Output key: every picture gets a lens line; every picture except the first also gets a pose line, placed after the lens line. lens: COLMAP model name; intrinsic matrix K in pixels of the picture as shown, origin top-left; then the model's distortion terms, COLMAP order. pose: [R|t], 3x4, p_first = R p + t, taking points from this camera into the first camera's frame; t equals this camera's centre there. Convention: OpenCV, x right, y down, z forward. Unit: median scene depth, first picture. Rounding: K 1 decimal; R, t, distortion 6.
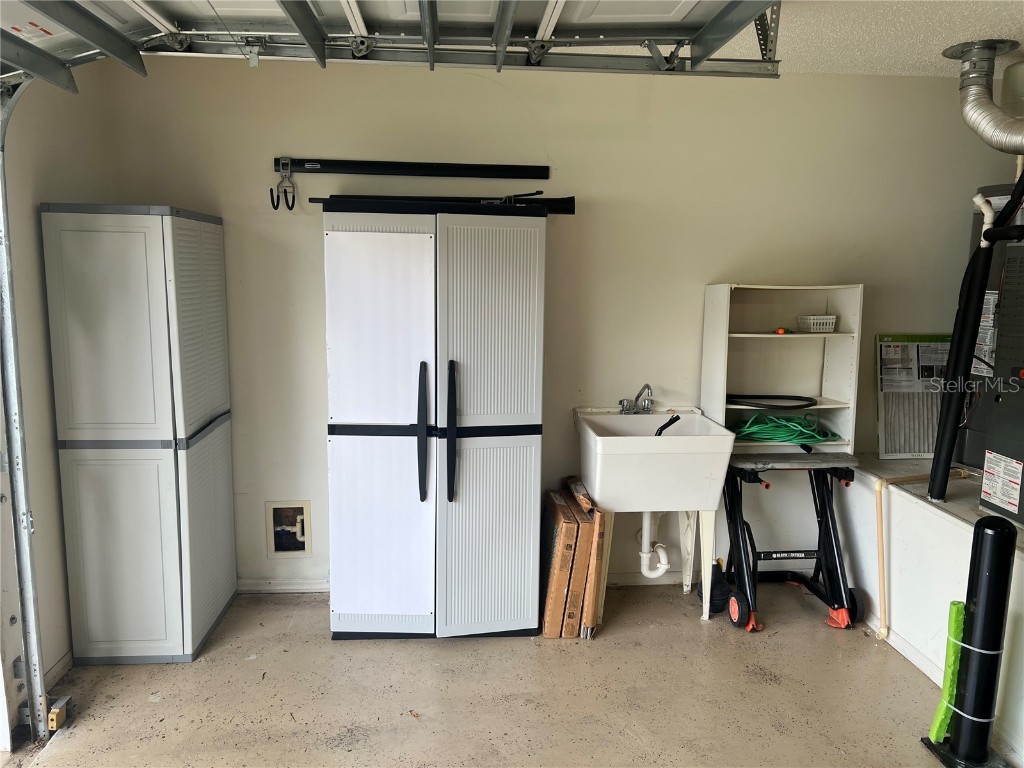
lens RADIAL K [[764.8, 0, 513.5], [0, 764.8, 386.4], [0, 0, 1]] dist [-0.003484, -0.013010]
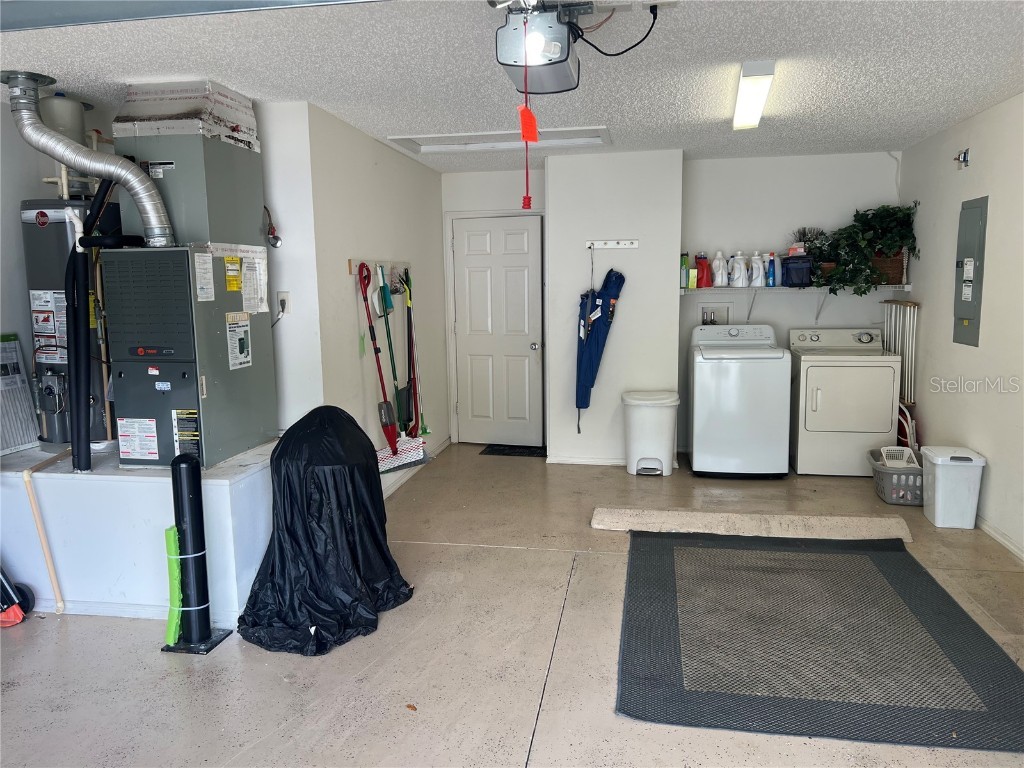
lens RADIAL K [[764.8, 0, 514.6], [0, 764.8, 380.9], [0, 0, 1]] dist [-0.003484, -0.013010]
pose [[0.251837, -0.146567, 0.956607, -0.384791], [0.164775, 0.980526, 0.106853, -0.001051], [-0.953639, 0.130715, 0.271083, 0.054537]]
